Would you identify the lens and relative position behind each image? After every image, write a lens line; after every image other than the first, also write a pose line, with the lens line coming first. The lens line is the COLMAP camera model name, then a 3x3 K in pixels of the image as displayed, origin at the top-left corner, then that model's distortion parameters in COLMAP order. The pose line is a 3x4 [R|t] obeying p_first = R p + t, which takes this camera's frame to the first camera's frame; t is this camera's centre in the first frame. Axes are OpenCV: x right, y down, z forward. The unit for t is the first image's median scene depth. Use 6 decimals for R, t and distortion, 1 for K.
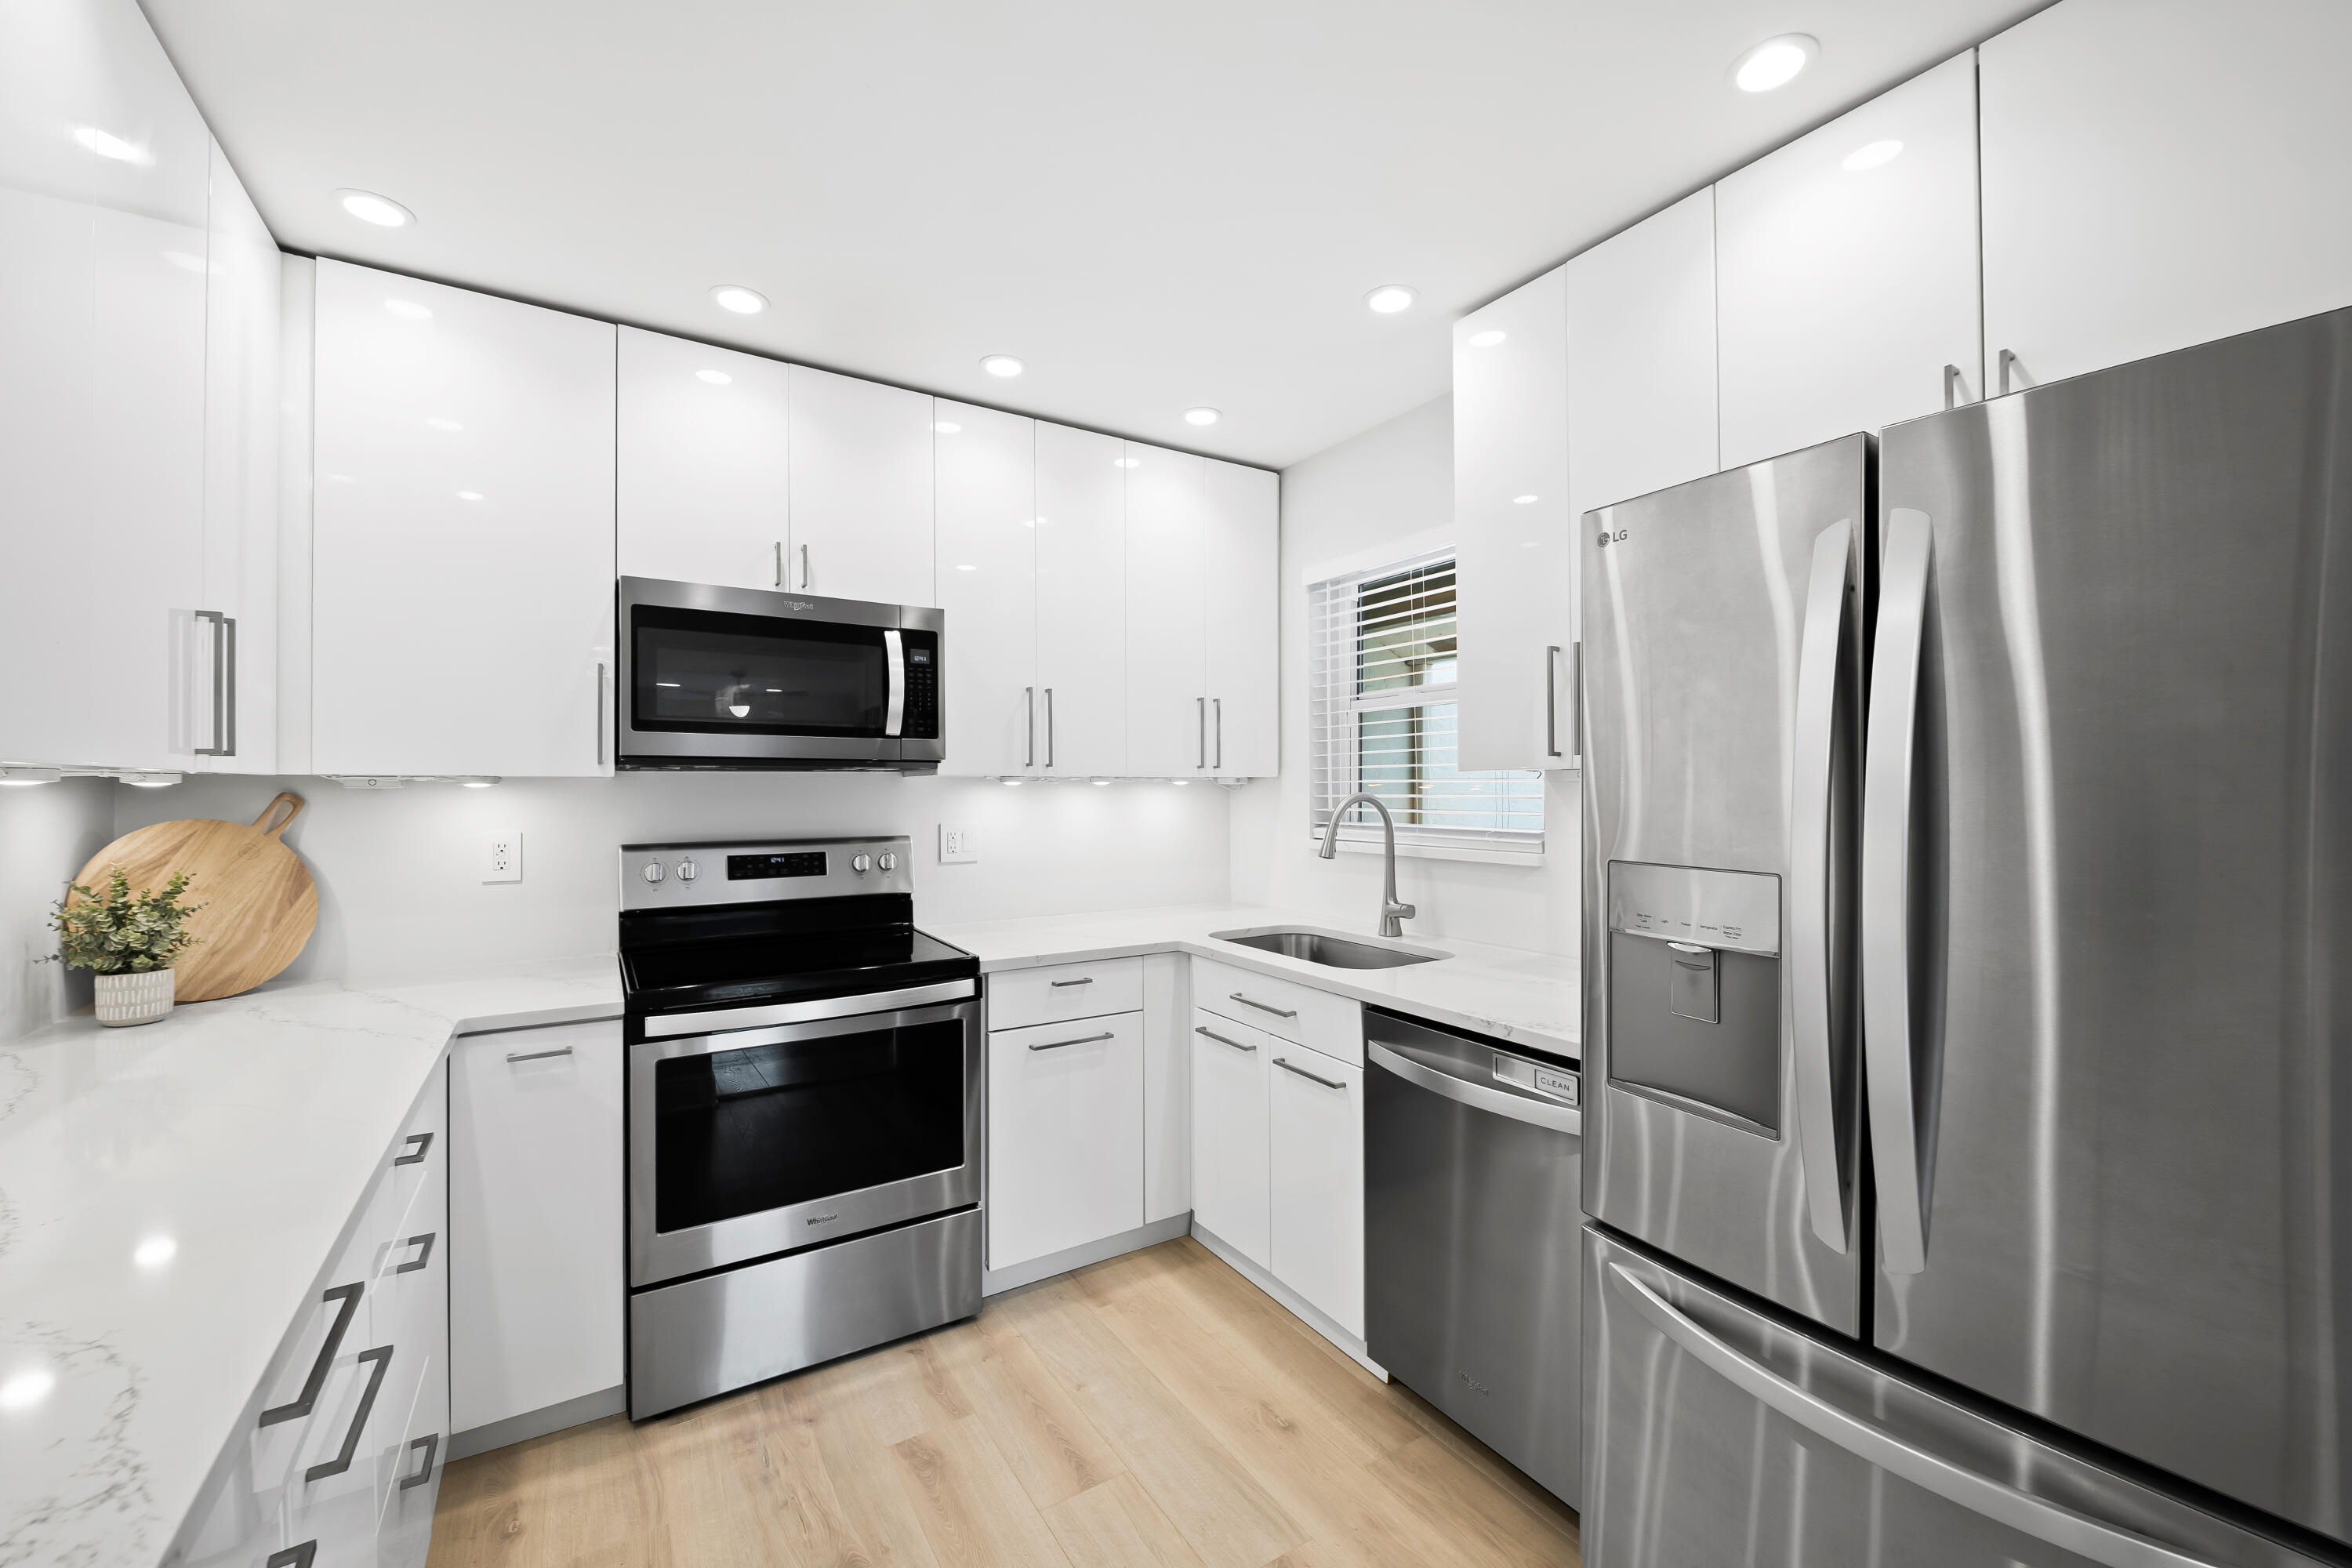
lens RADIAL K [[939.0, 0, 1182.6], [0, 939.0, 787.9], [0, 0, 1]] dist [0.002002, -0.002982]
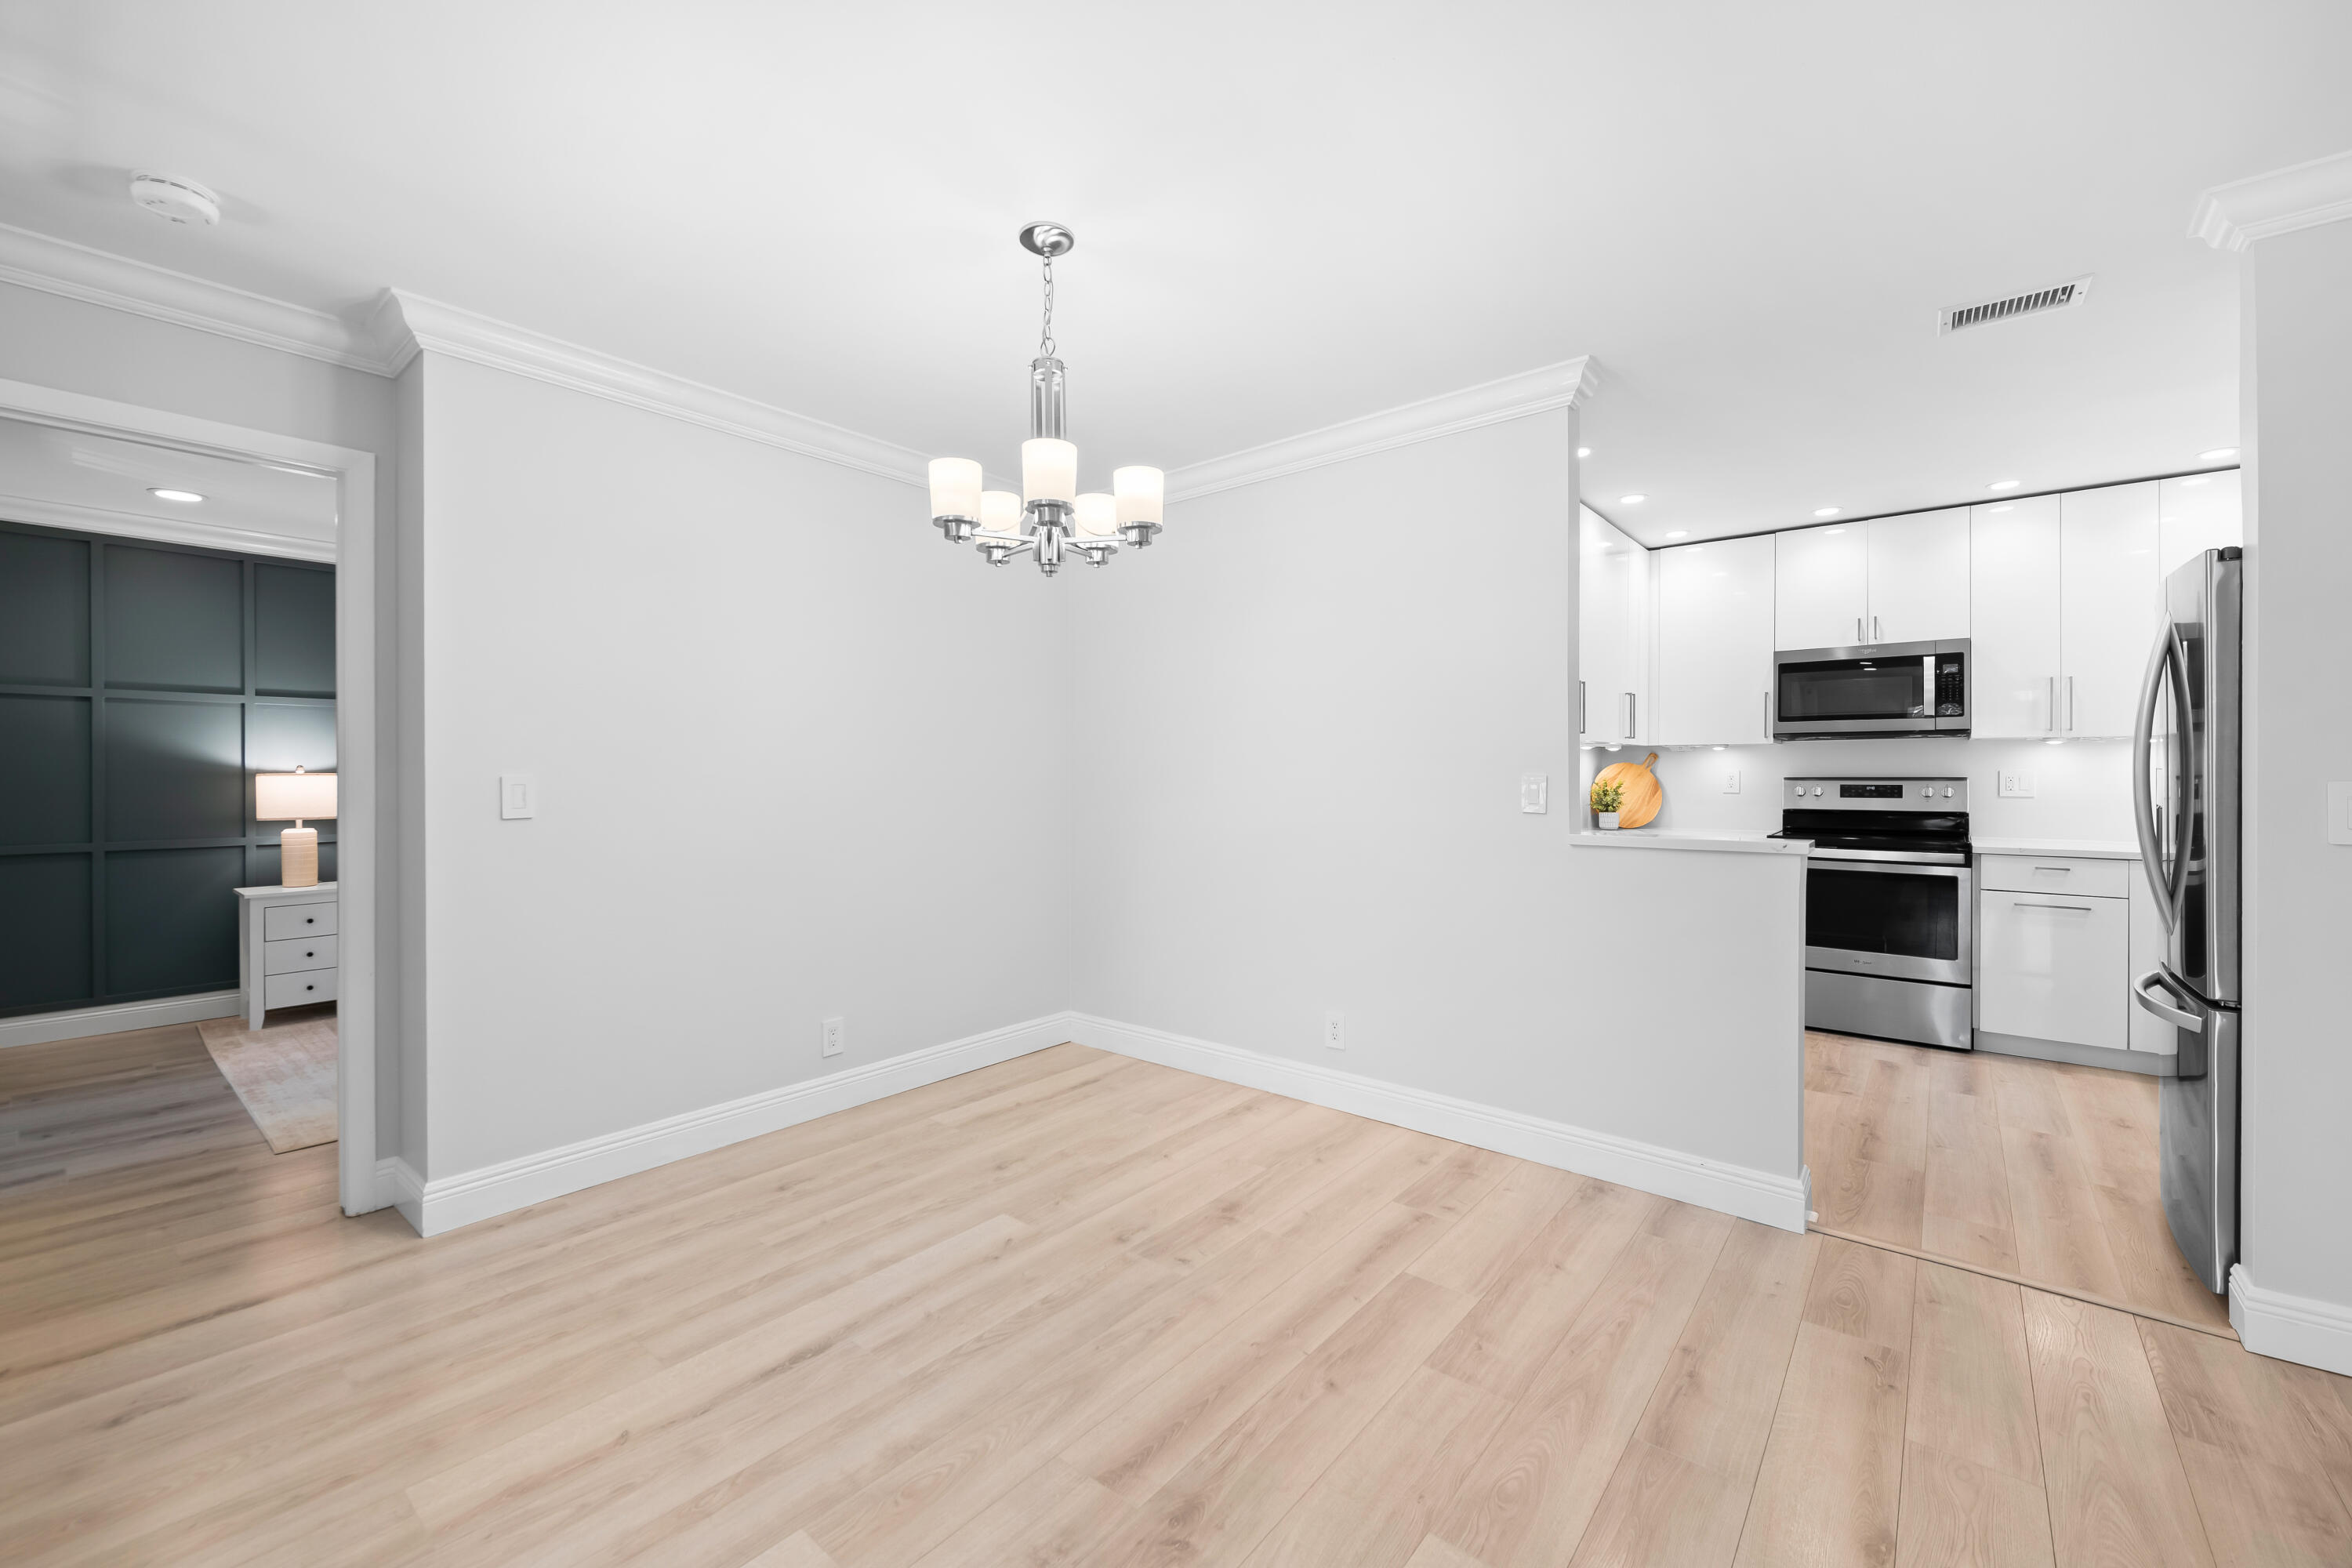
lens RADIAL K [[939.0, 0, 1187.3], [0, 939.0, 779.0], [0, 0, 1]] dist [0.002002, -0.002982]
pose [[0.317566, 0.009843, -0.948185, 1.078893], [0.001556, 0.999939, 0.010901, 0.046879], [0.948235, -0.004937, 0.317531, -1.022425]]
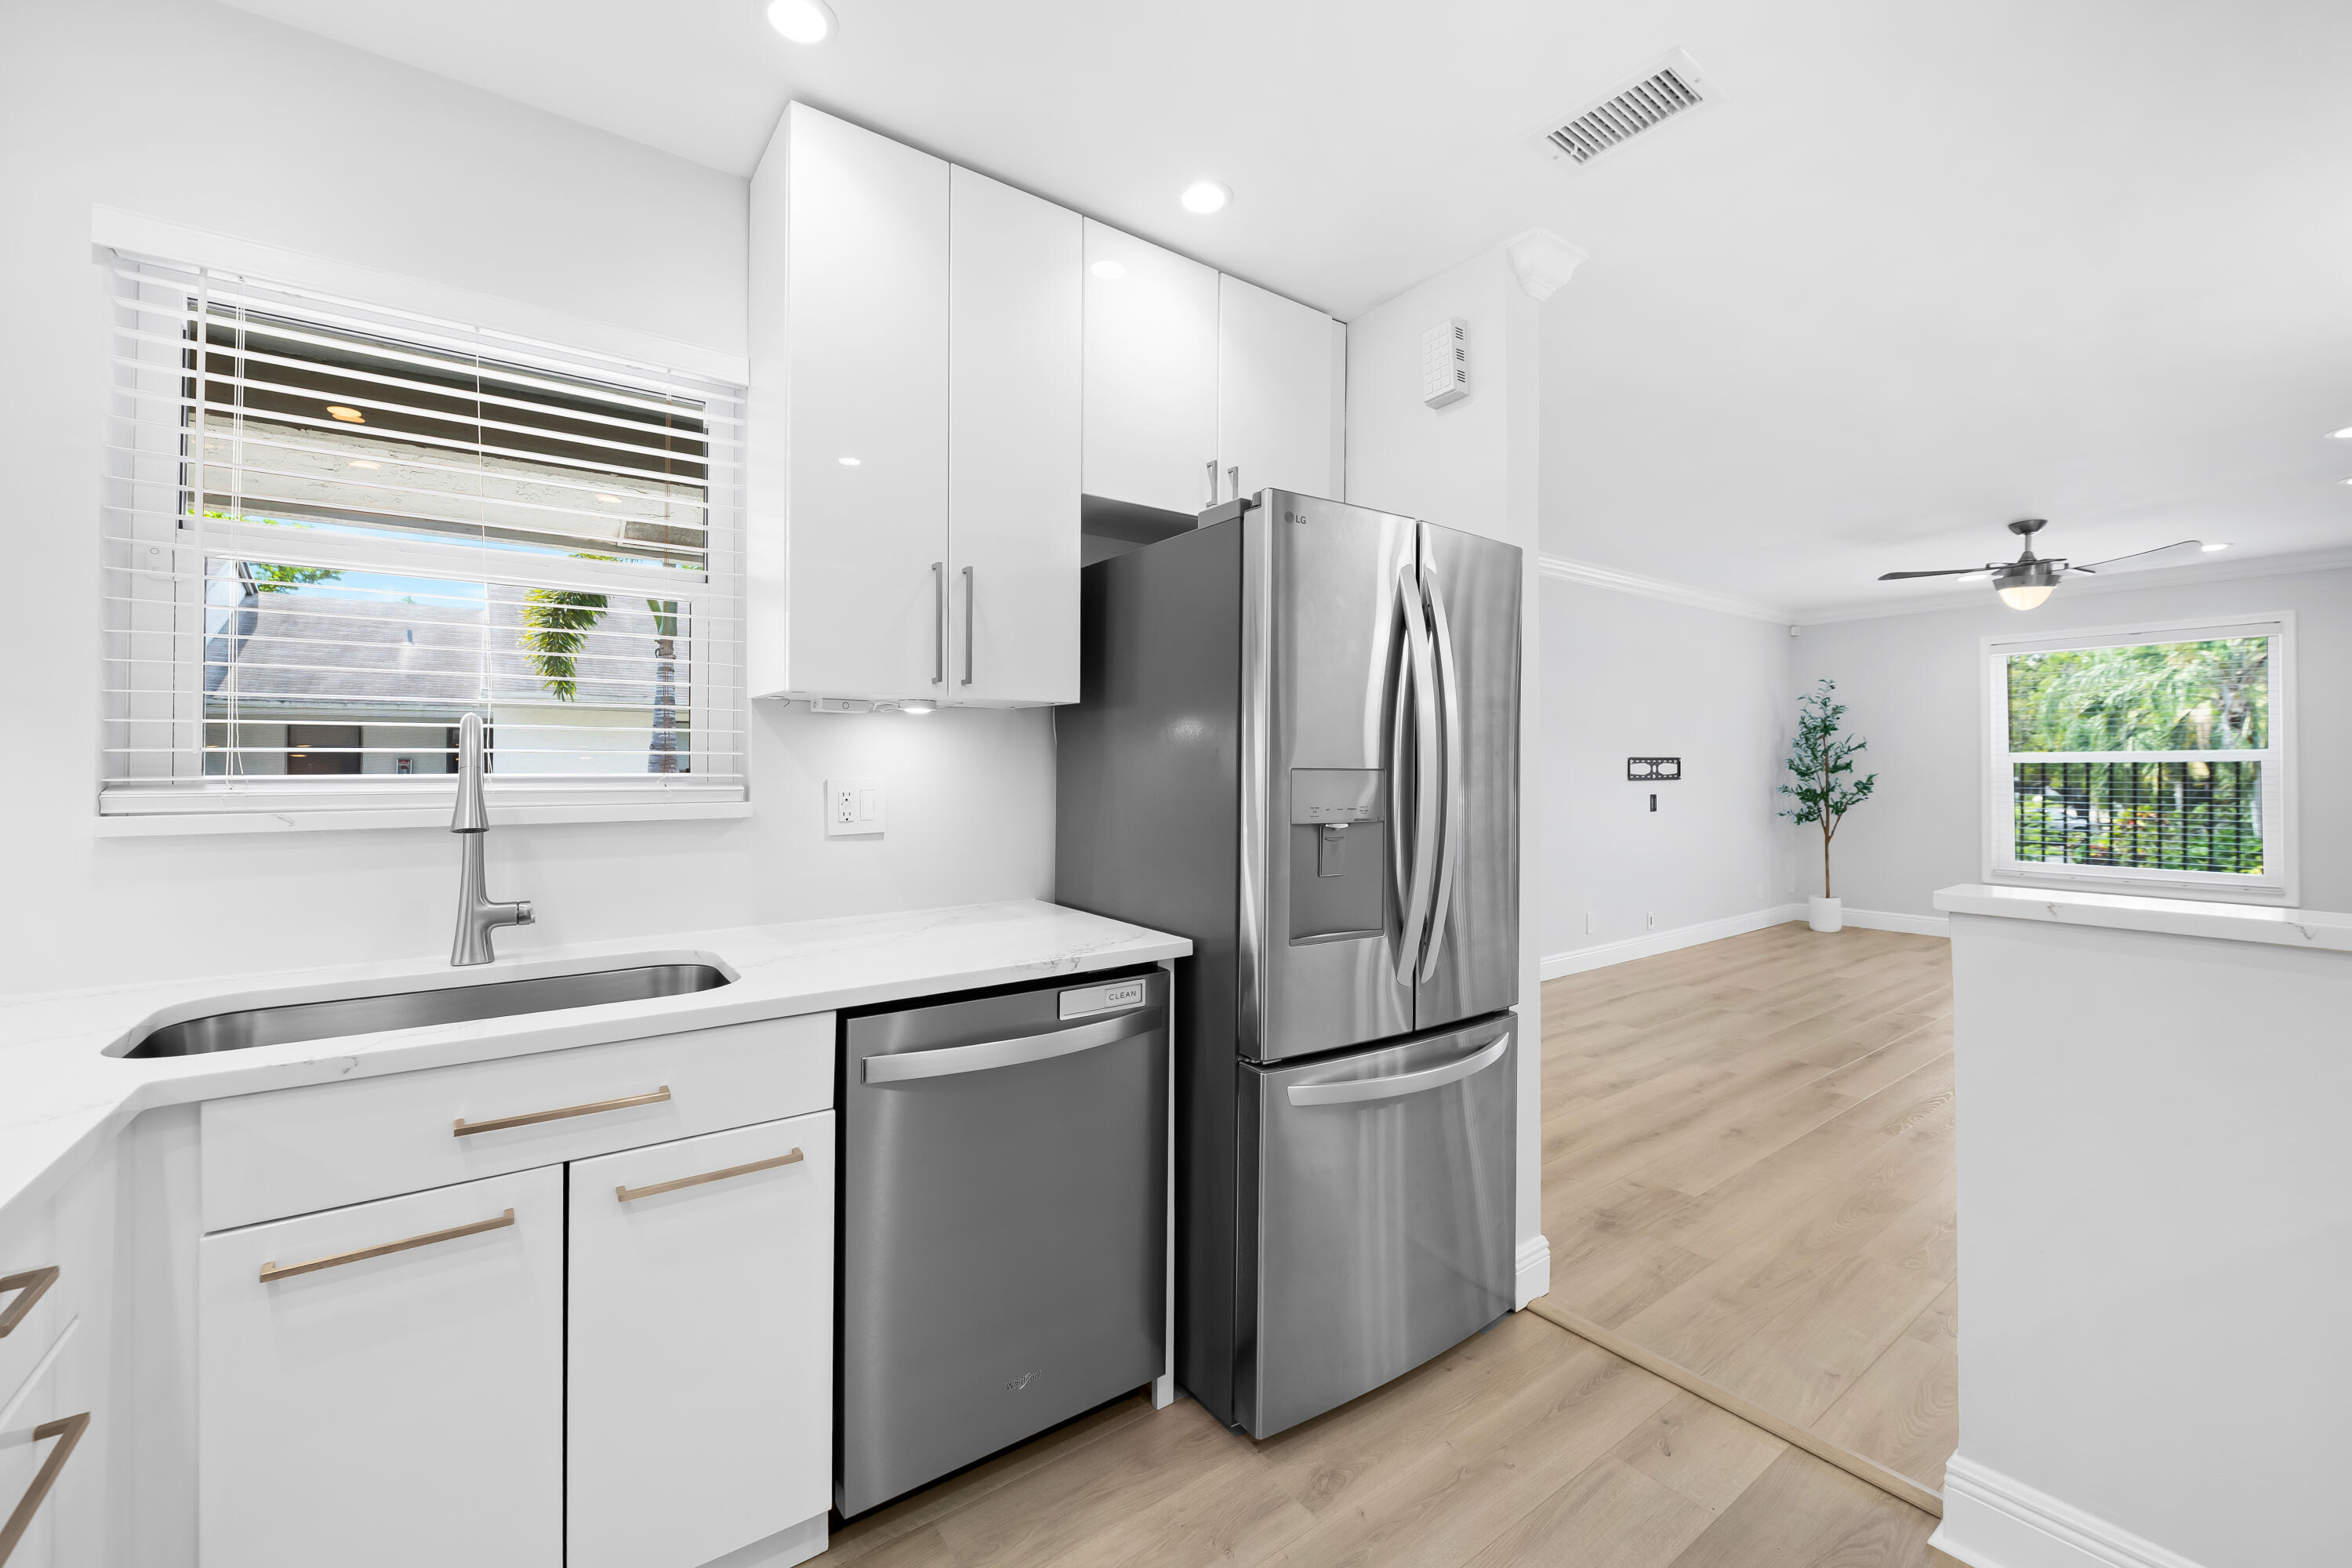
lens RADIAL K [[939.0, 0, 1175.2], [0, 939.0, 755.7], [0, 0, 1]] dist [0.002002, -0.002982]
pose [[-0.063435, 0.015594, 0.997864, -0.496083], [0.001937, 0.999878, -0.015502, 0.048290], [-0.997984, 0.000950, -0.063458, 0.760317]]
